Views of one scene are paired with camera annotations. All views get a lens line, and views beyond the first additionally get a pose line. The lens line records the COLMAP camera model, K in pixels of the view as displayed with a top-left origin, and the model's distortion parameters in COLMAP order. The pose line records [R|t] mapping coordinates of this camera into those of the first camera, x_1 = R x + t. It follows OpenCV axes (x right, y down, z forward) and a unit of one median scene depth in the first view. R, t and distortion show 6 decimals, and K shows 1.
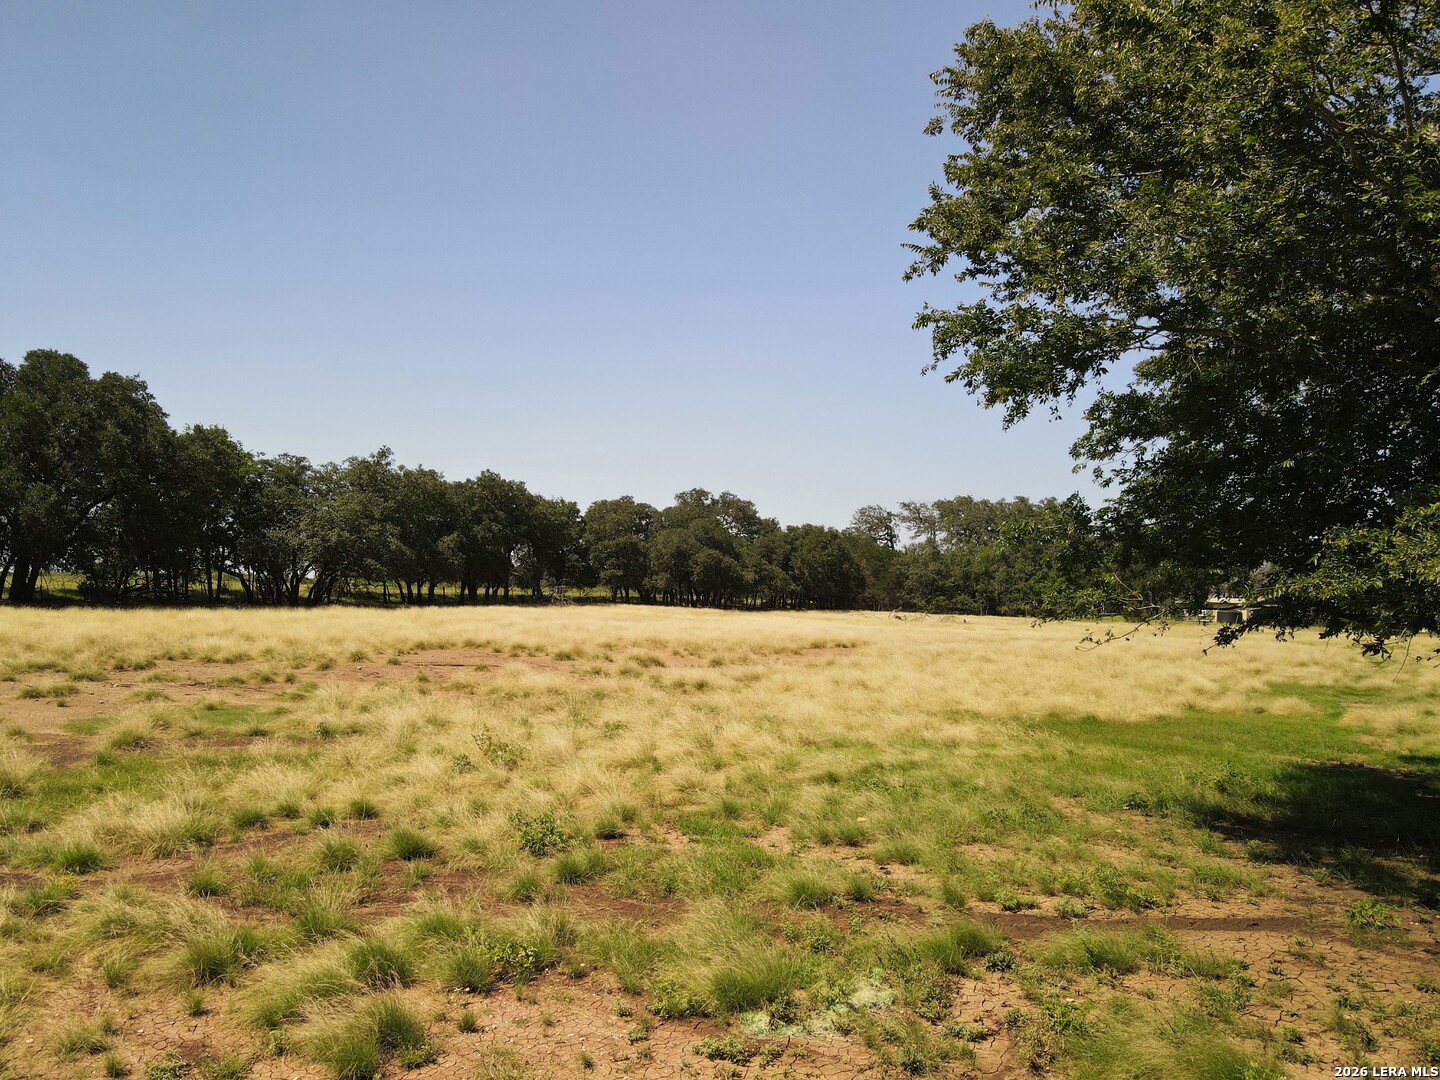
lens RADIAL K [[1060.8, 0, 720.5], [0, 1060.8, 534.2], [0, 0, 1]] dist [-0.000111, -0.004138]
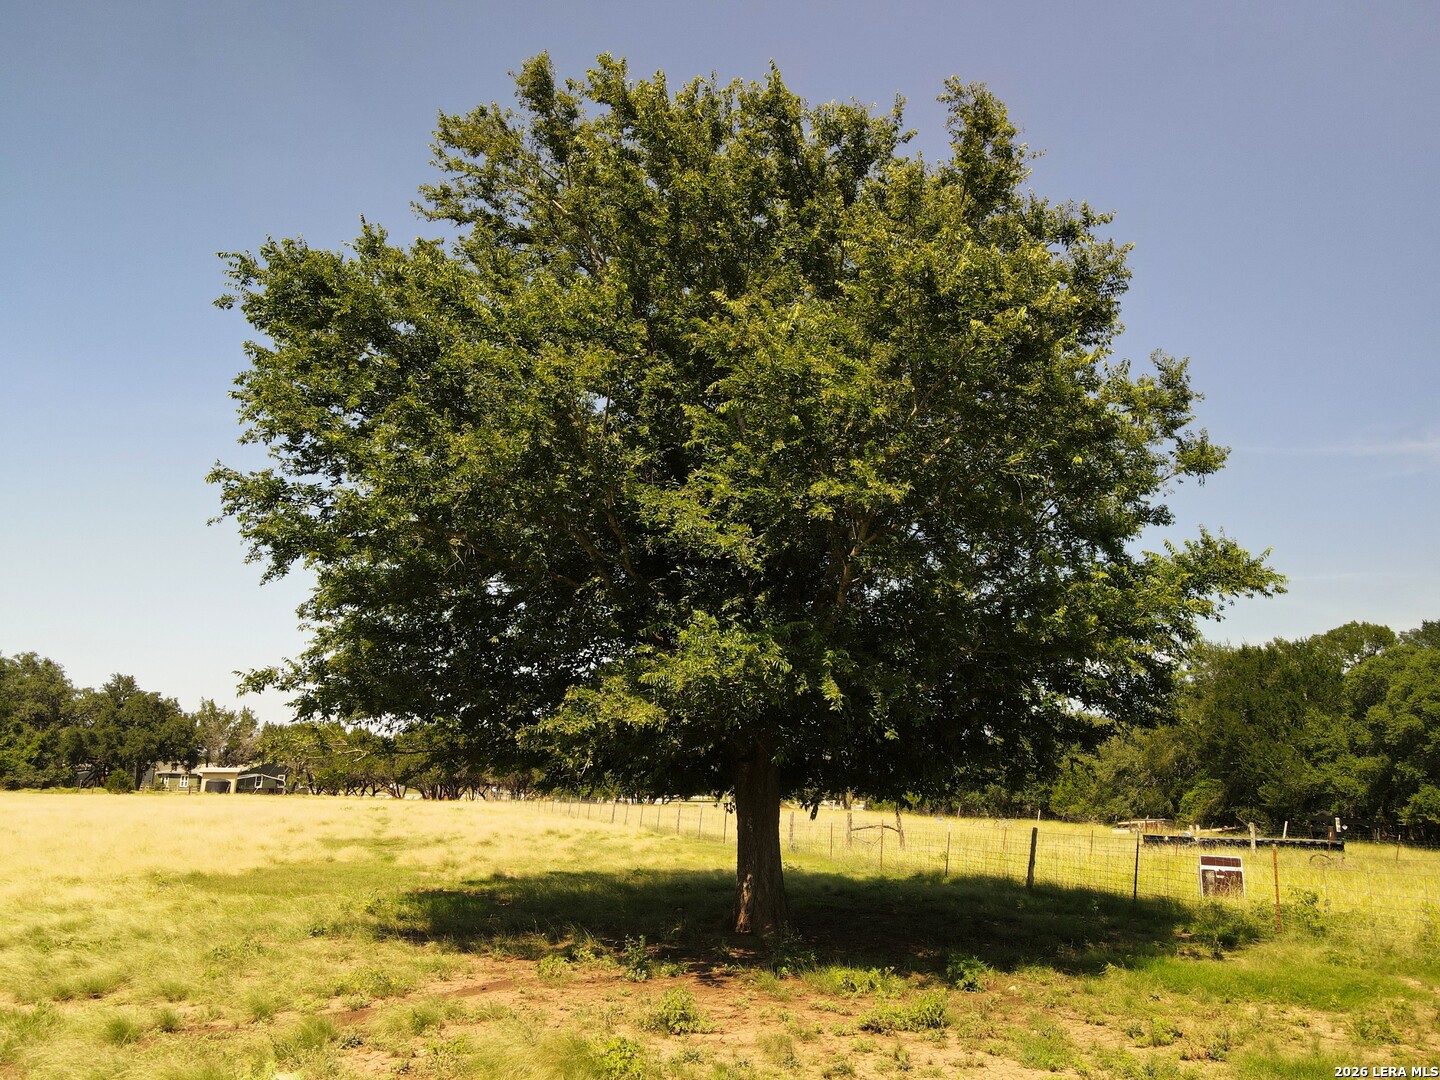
lens RADIAL K [[1060.8, 0, 720.5], [0, 1060.8, 534.2], [0, 0, 1]] dist [-0.000111, -0.004138]
pose [[0.619725, 0.166483, 0.766958, -0.279818], [-0.042293, 0.982906, -0.179184, 0.025706], [-0.783679, 0.078608, 0.616173, -0.055775]]
